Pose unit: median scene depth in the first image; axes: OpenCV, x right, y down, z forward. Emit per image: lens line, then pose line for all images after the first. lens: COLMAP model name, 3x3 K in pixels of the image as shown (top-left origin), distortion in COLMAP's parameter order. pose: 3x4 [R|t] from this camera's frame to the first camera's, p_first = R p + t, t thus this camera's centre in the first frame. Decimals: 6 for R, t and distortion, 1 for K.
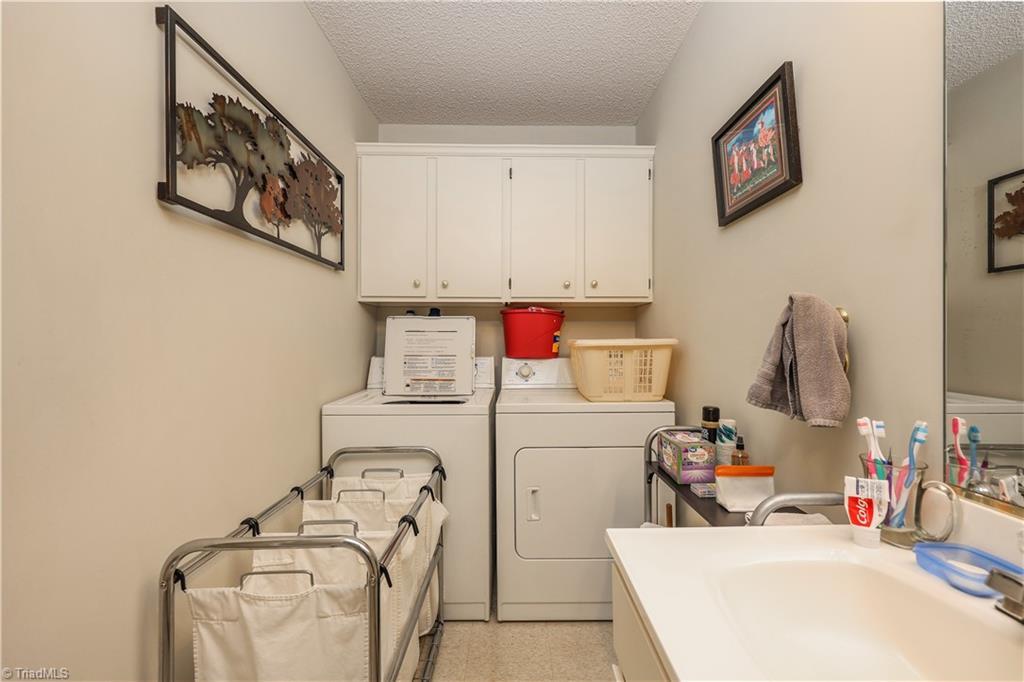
lens RADIAL K [[408.6, 0, 514.9], [0, 408.6, 339.9], [0, 0, 1]] dist [-0.001048, -0.000134]
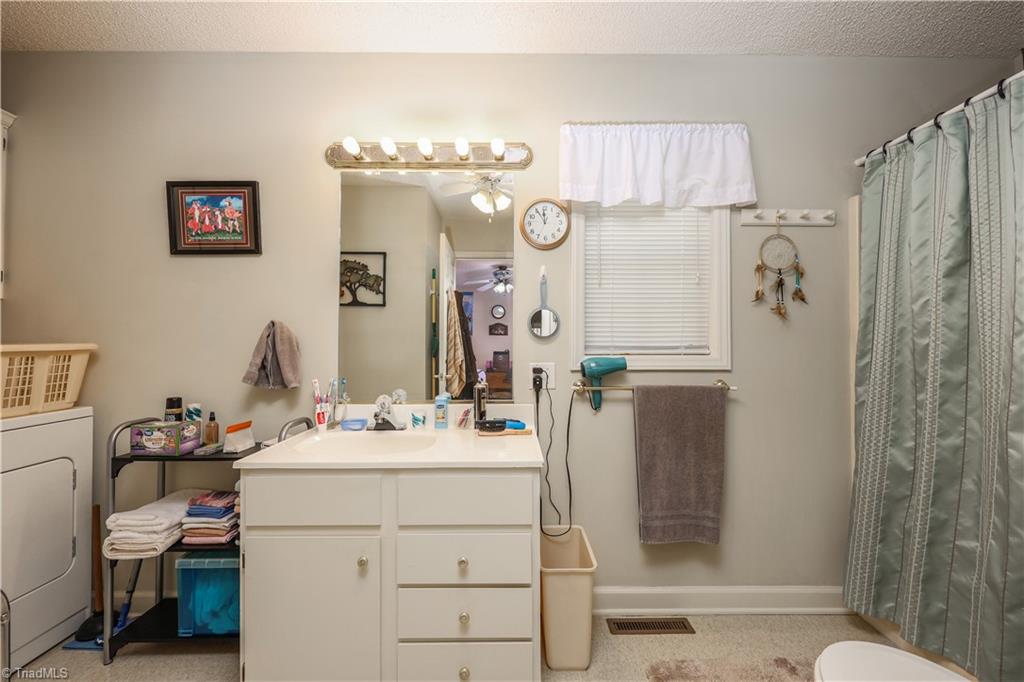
lens RADIAL K [[408.6, 0, 514.9], [0, 408.6, 339.9], [0, 0, 1]] dist [-0.001048, -0.000134]
pose [[0.001985, 0.013575, 0.999906, -0.851086], [0.000912, 0.999907, -0.013577, 0.003628], [-0.999998, 0.000939, 0.001972, -0.067098]]
